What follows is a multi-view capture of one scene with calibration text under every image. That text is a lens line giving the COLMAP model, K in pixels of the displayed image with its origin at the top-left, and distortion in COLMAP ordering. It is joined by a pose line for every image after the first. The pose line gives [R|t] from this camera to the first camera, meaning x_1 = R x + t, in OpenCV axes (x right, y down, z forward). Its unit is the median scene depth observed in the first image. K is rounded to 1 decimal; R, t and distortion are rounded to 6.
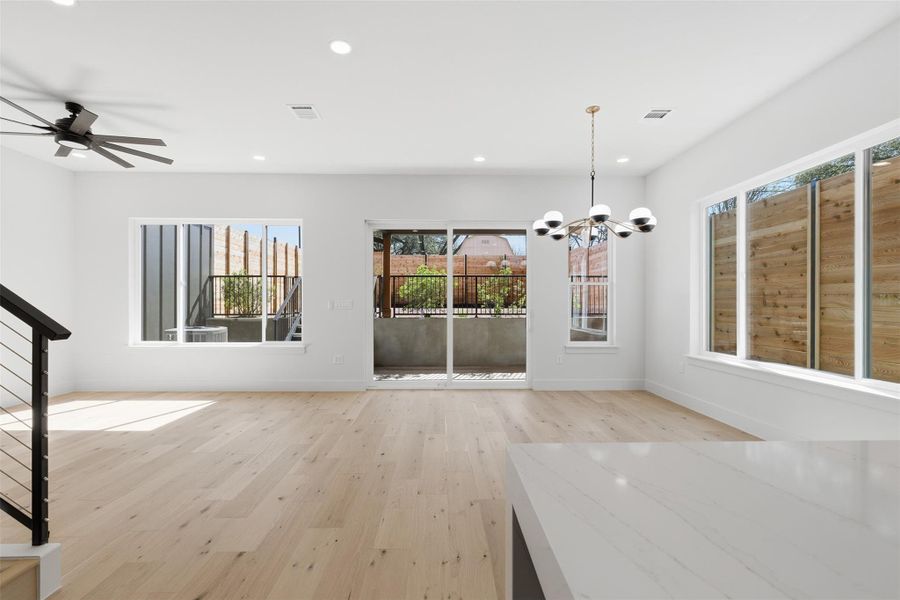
lens RADIAL K [[404.9, 0, 448.9], [0, 404.9, 302.3], [0, 0, 1]] dist [-0.000208, -0.000140]
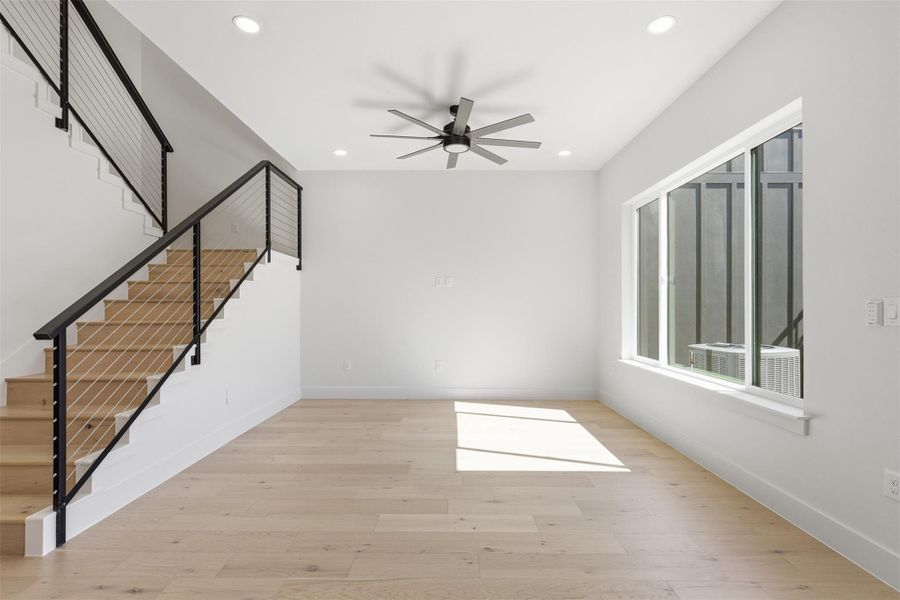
lens RADIAL K [[409.9, 0, 446.0], [0, 409.9, 309.6], [0, 0, 1]] dist [0.001388, 0.000149]
pose [[-0.030051, 0.005548, -0.999533, 0.077007], [0.004189, 0.999977, 0.005425, 0.001664], [0.999540, -0.004024, -0.030074, 1.016023]]
